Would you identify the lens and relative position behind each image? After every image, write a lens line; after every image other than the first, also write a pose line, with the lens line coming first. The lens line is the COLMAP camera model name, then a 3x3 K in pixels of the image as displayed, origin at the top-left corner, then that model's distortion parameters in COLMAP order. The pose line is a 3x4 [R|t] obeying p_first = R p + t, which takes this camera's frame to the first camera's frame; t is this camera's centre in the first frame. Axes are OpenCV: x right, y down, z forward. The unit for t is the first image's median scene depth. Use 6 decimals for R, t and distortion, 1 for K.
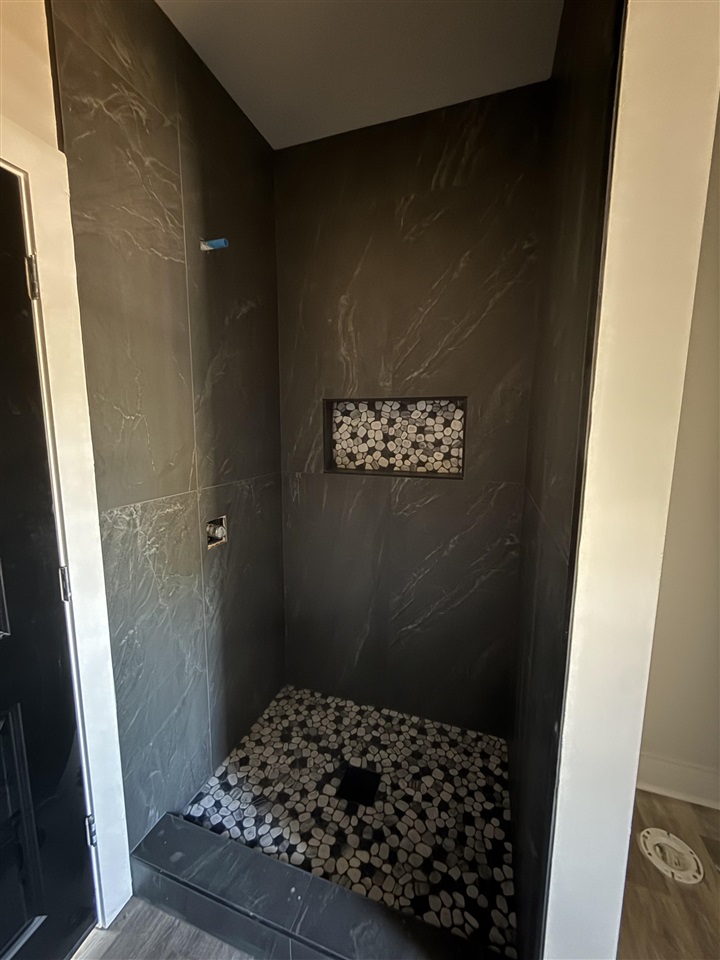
lens RADIAL K [[380.4, 0, 360.1], [0, 380.4, 479.7], [0, 0, 1]] dist [-0.001429, 0.000313]
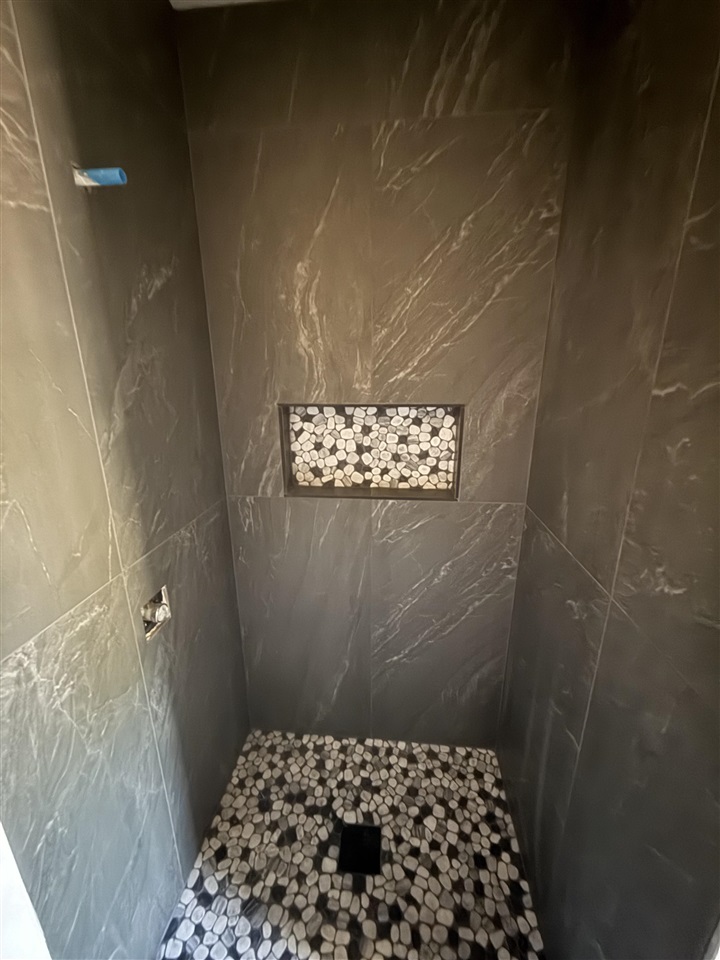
lens RADIAL K [[380.4, 0, 359.9], [0, 380.4, 478.4], [0, 0, 1]] dist [-0.001429, 0.000313]
pose [[0.973322, -0.073319, 0.217415, -0.129317], [0.041935, 0.988454, 0.145603, -0.189375], [-0.225580, -0.132601, 0.965158, 0.234201]]
